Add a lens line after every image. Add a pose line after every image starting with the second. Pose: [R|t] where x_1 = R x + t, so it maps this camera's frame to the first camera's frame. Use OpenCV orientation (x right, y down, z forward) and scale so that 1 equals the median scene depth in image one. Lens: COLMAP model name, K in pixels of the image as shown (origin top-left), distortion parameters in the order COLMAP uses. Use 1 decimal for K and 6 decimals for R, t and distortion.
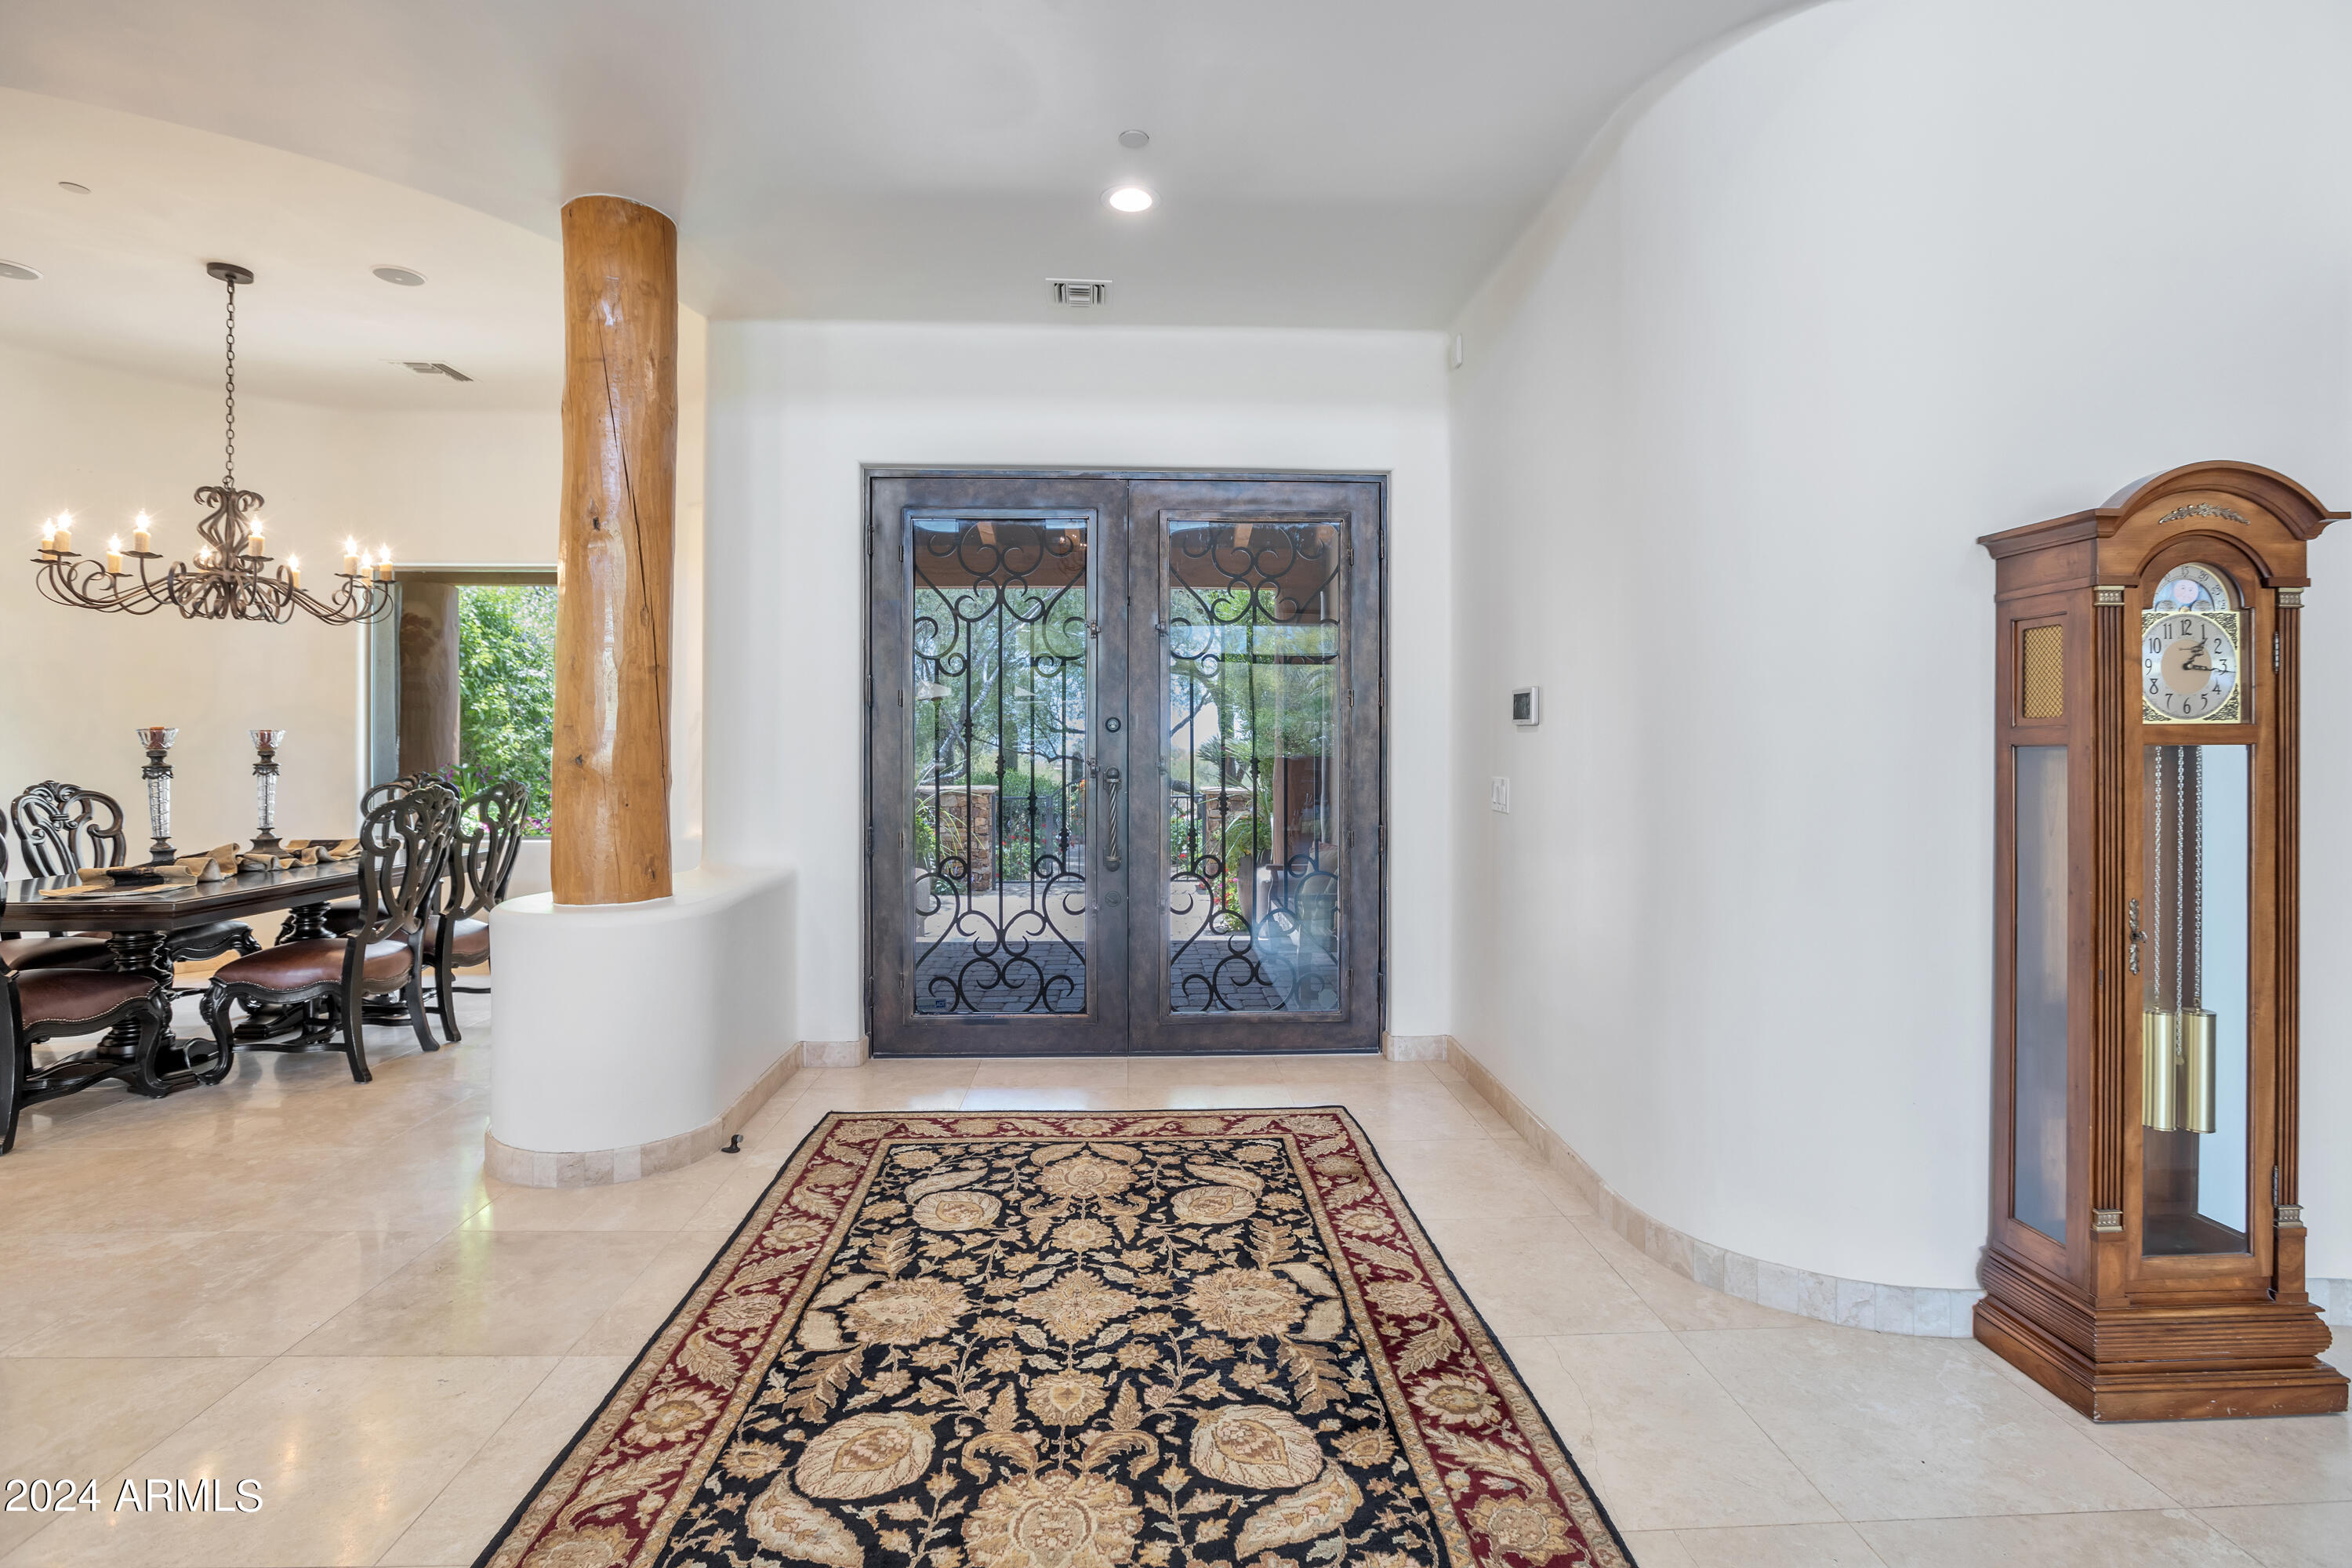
lens RADIAL K [[1099.8, 0, 1170.4], [0, 1099.8, 741.5], [0, 0, 1]] dist [-0.019933, 0.005881]
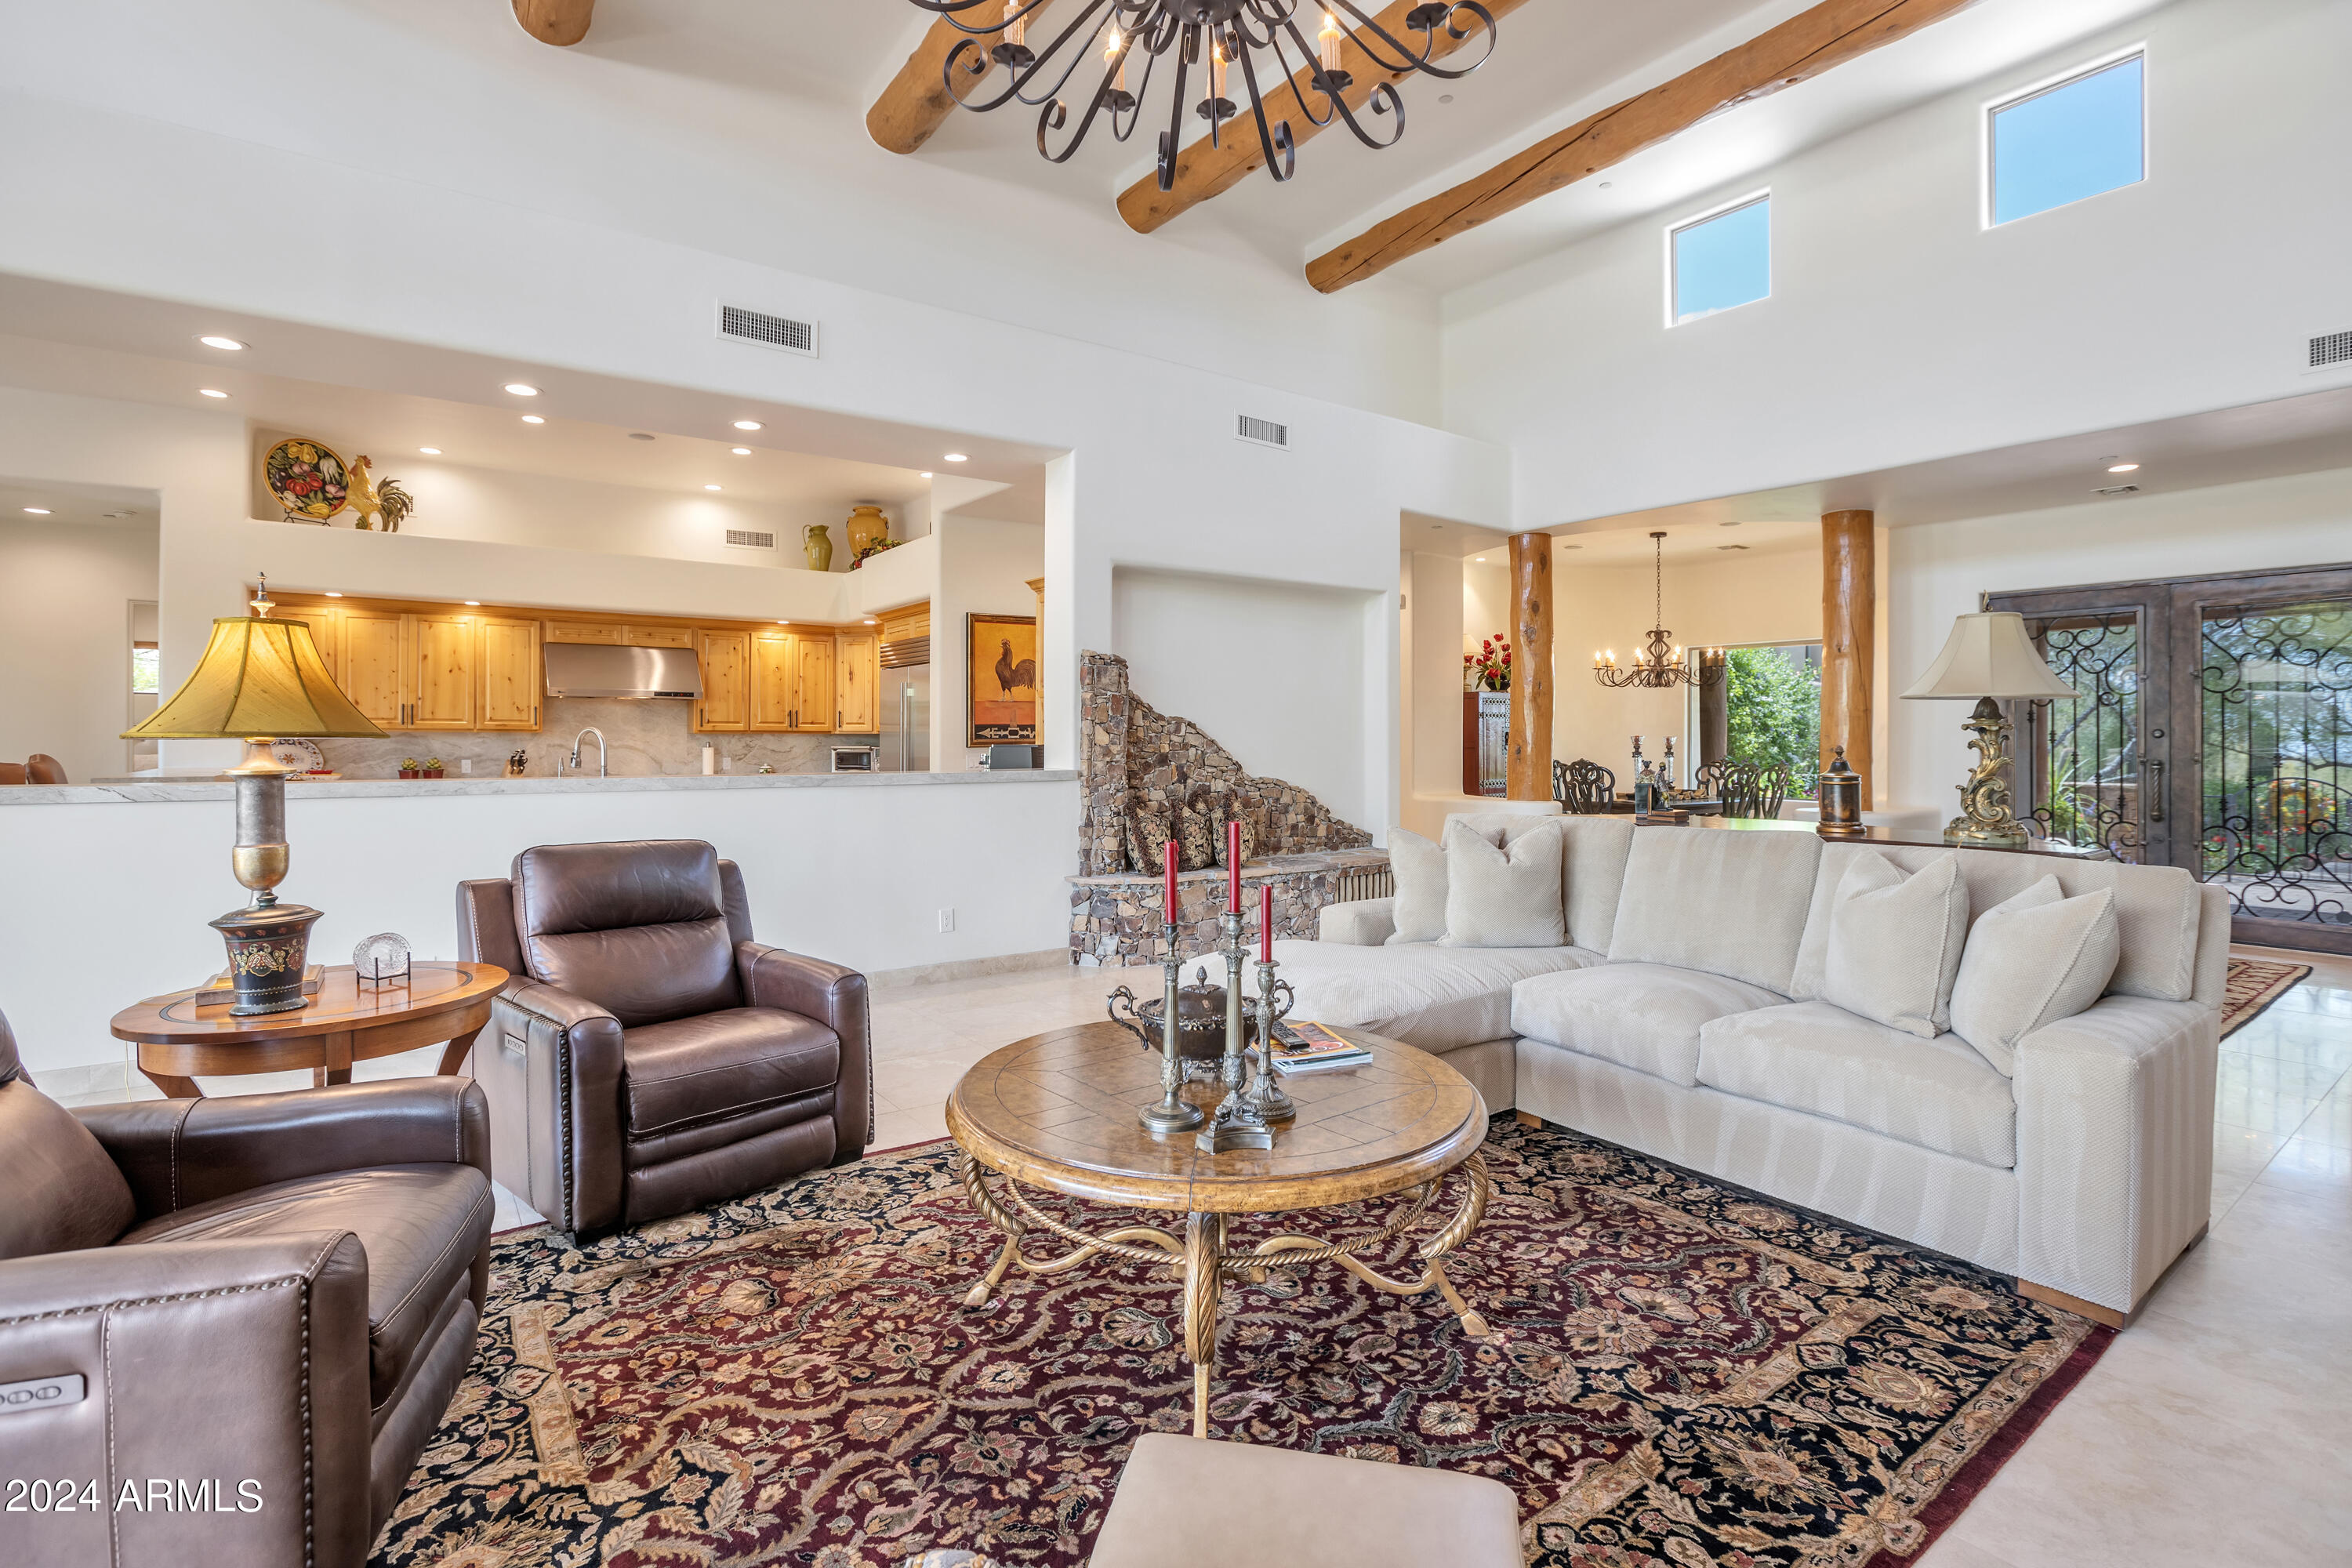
lens RADIAL K [[1099.8, 0, 1170.4], [0, 1099.8, 741.5], [0, 0, 1]] dist [-0.019933, 0.005881]
pose [[0.558217, 0.002648, -0.829690, 0.472421], [-0.004380, 0.999990, 0.000245, 0.002879], [0.829683, 0.003497, 0.558224, -1.139868]]
